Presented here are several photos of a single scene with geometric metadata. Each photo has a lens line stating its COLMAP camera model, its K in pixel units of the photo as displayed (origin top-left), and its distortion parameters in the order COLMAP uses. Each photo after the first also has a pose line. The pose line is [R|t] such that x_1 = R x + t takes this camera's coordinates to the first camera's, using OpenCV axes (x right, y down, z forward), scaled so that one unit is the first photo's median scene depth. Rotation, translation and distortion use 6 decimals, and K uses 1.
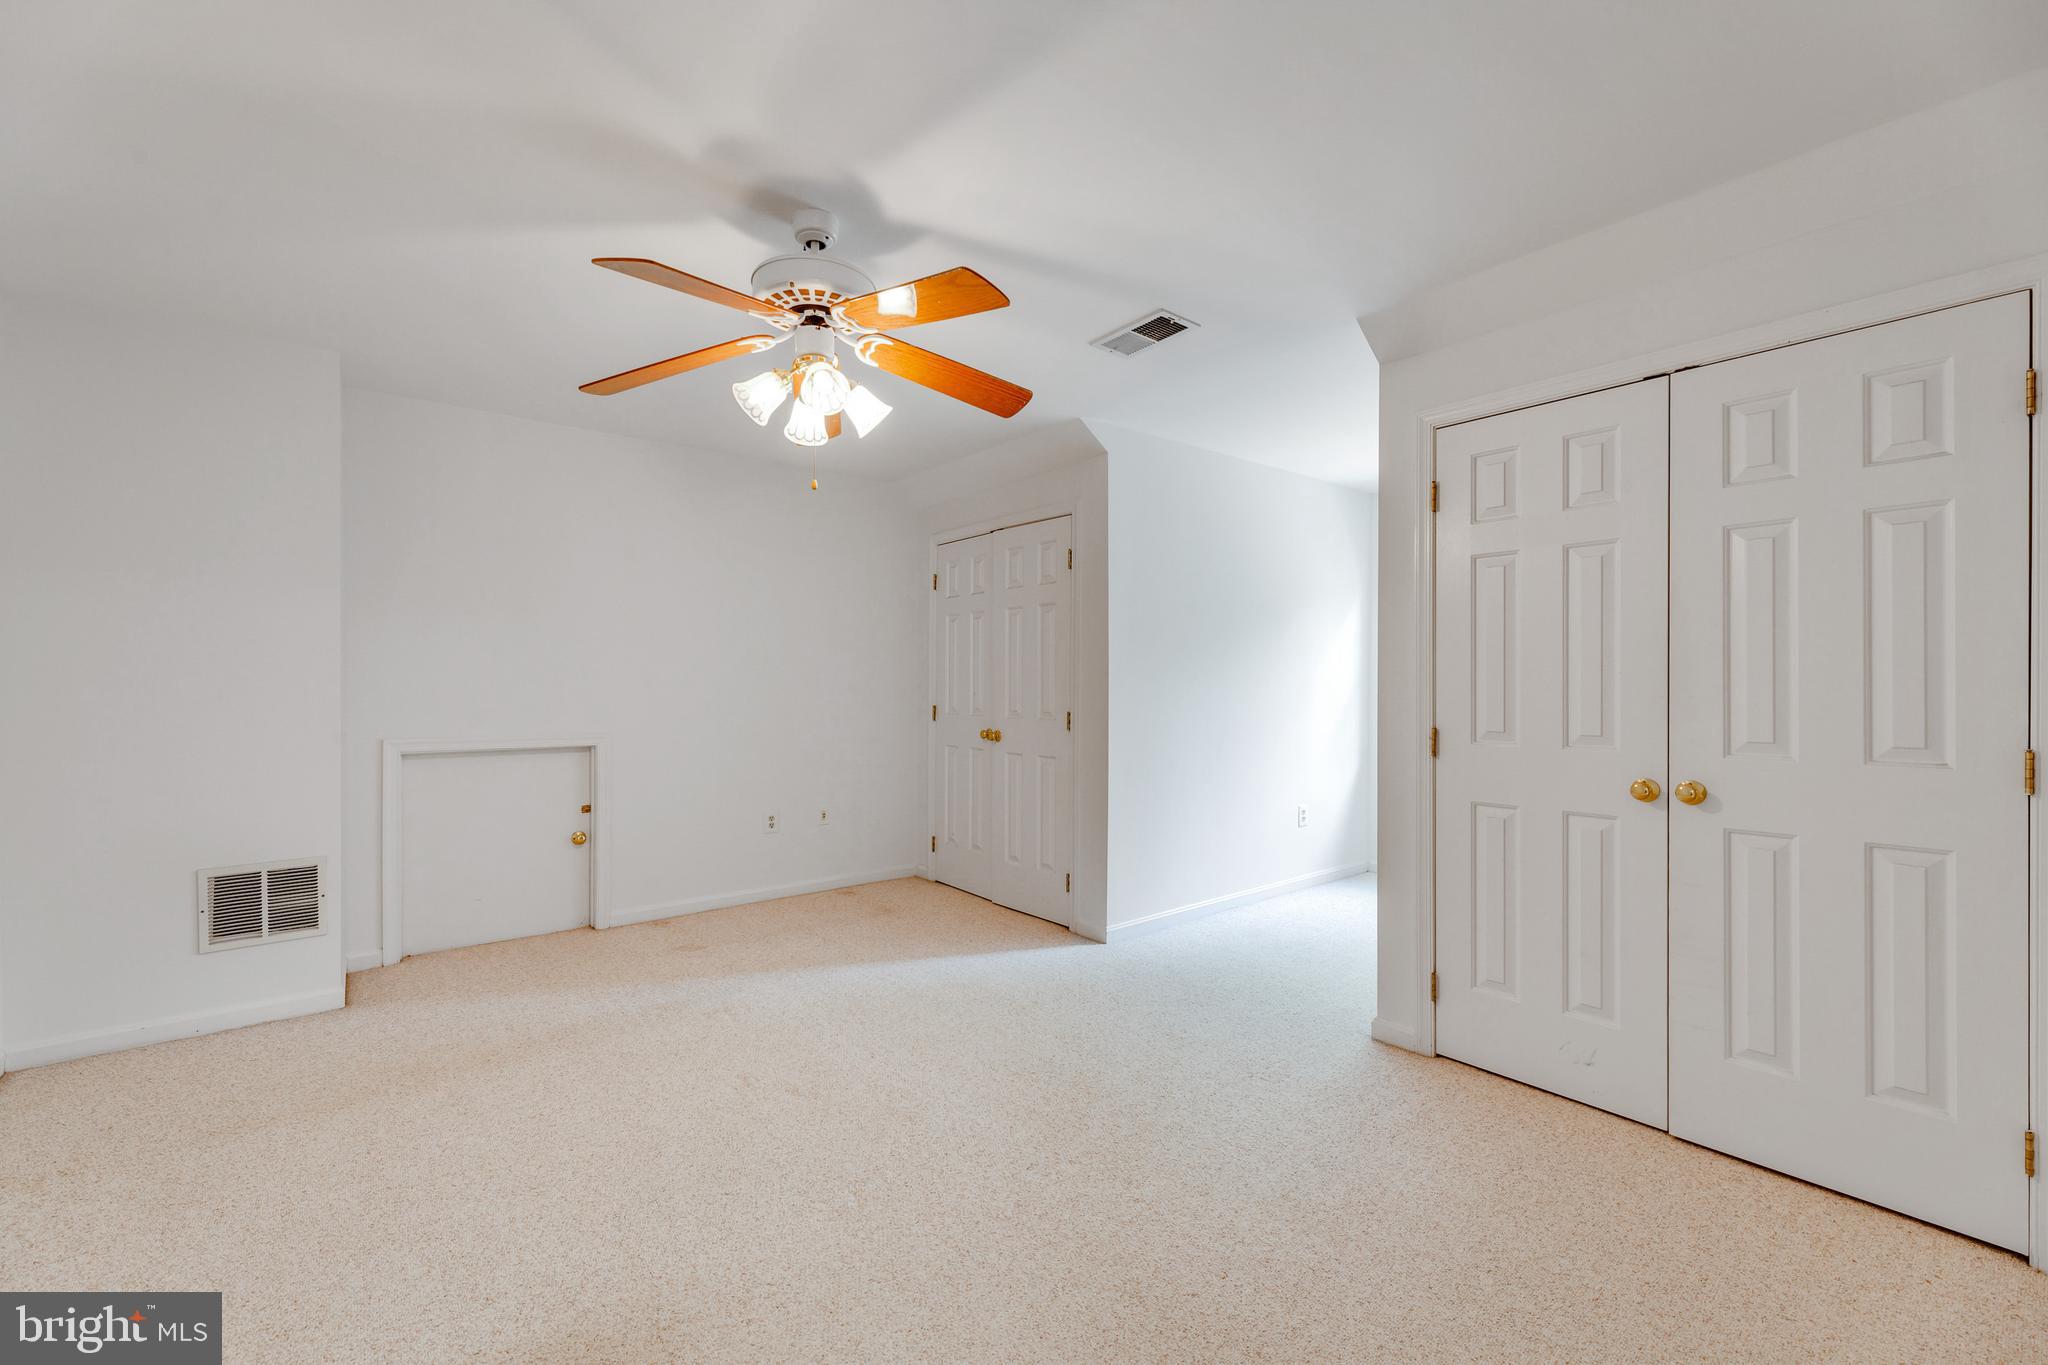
lens RADIAL K [[823.6, 0, 1031.4], [0, 823.6, 673.0], [0, 0, 1]] dist [-0.002118, -0.000057]
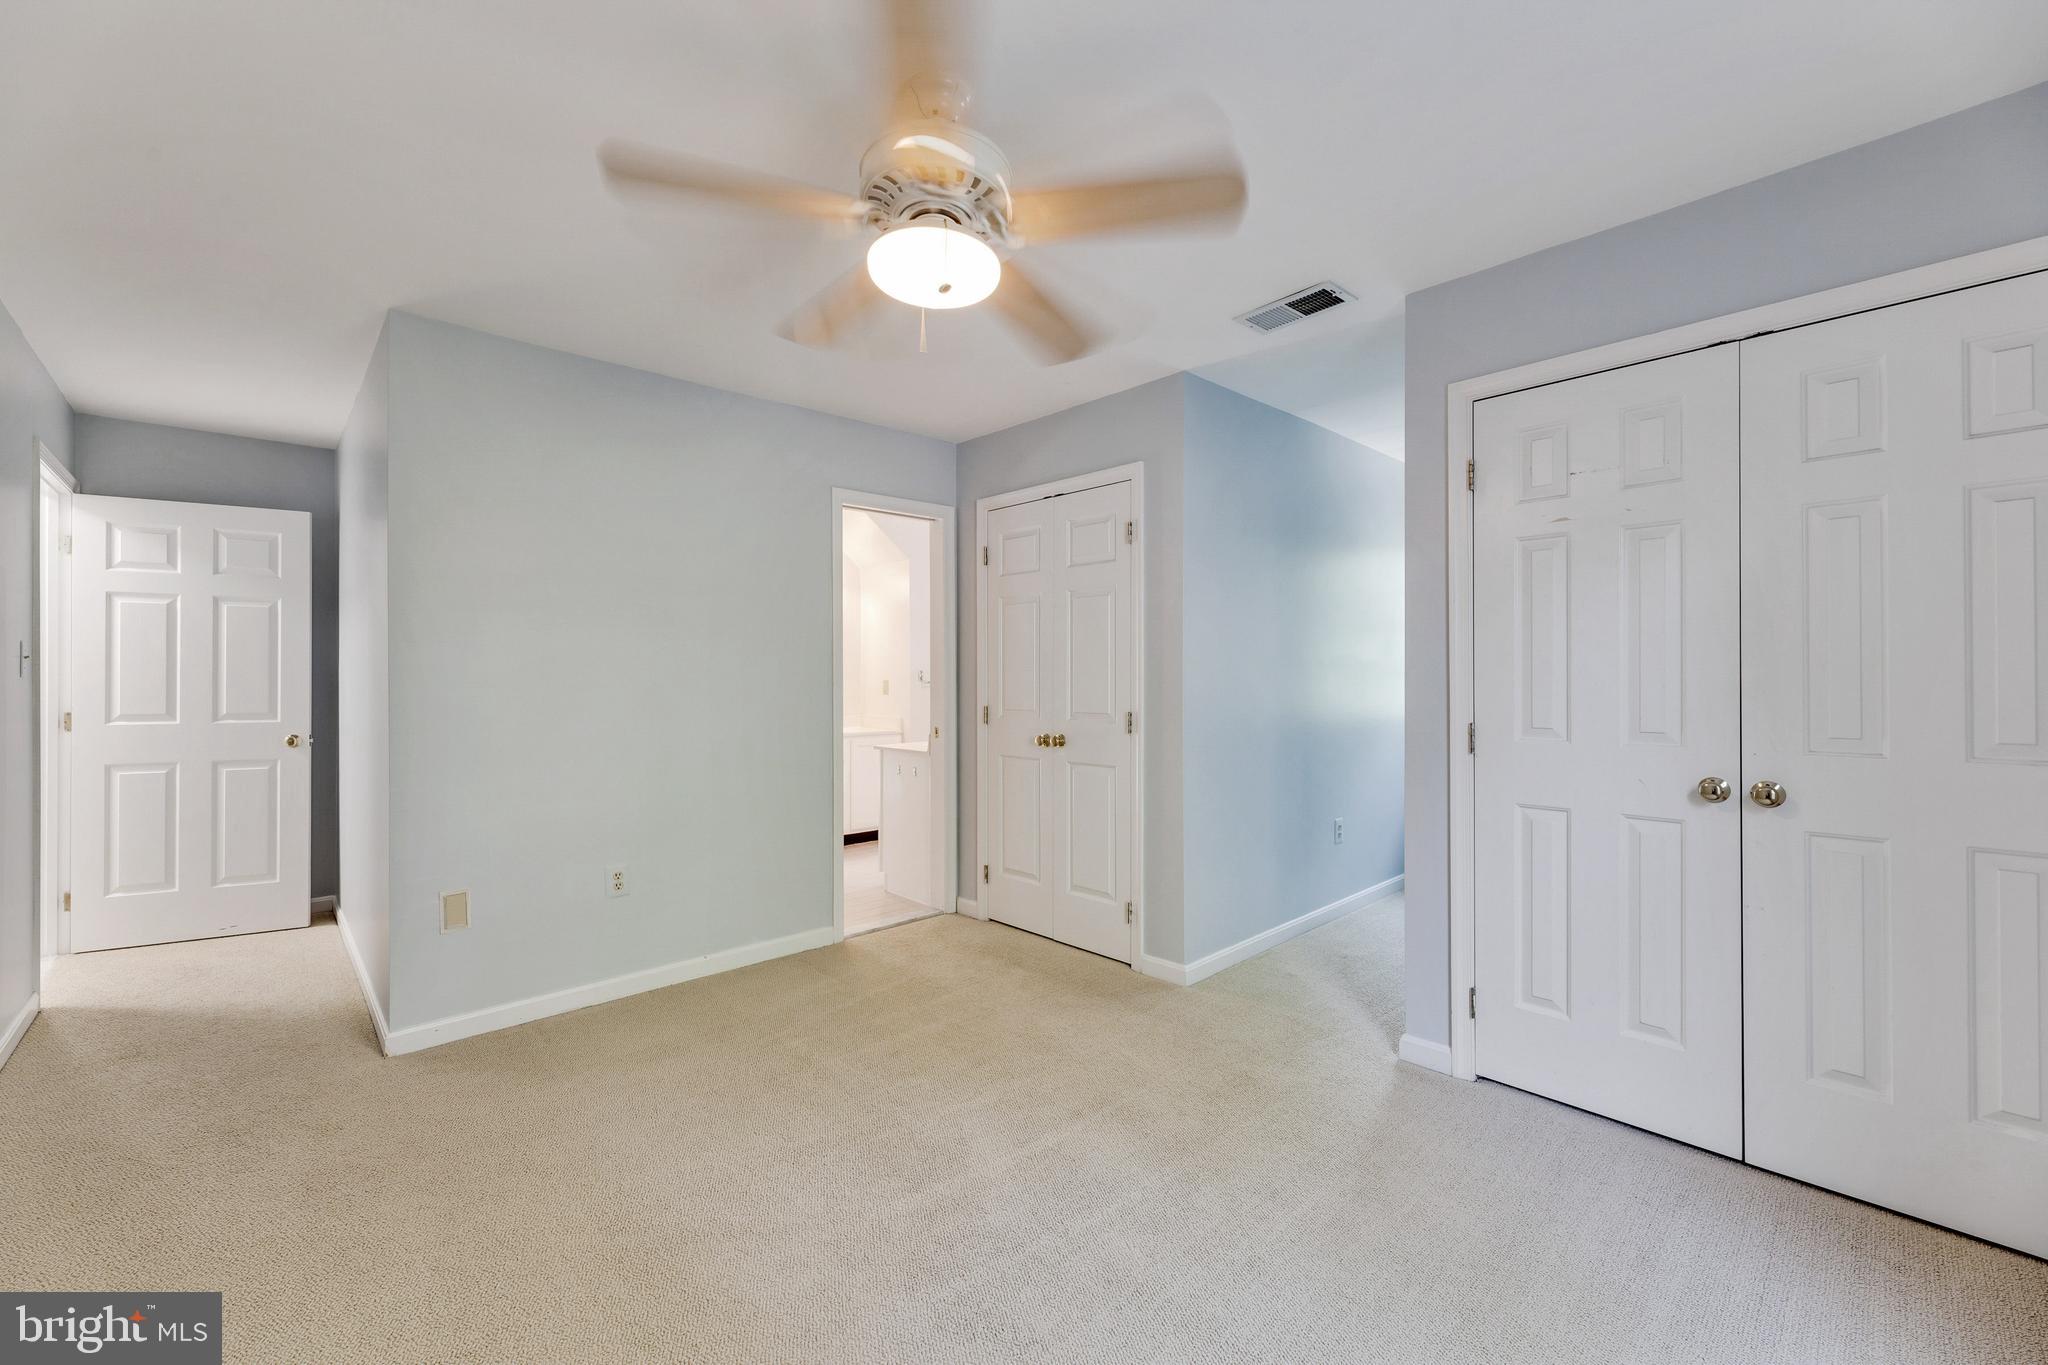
lens RADIAL K [[832.4, 0, 1012.0], [0, 832.4, 674.3], [0, 0, 1]] dist [0.002140, -0.000322]
pose [[0.998170, -0.004791, 0.060280, -0.111326], [0.004383, 0.999967, 0.006888, 0.001501], [-0.060311, -0.006611, 0.998158, 0.131628]]
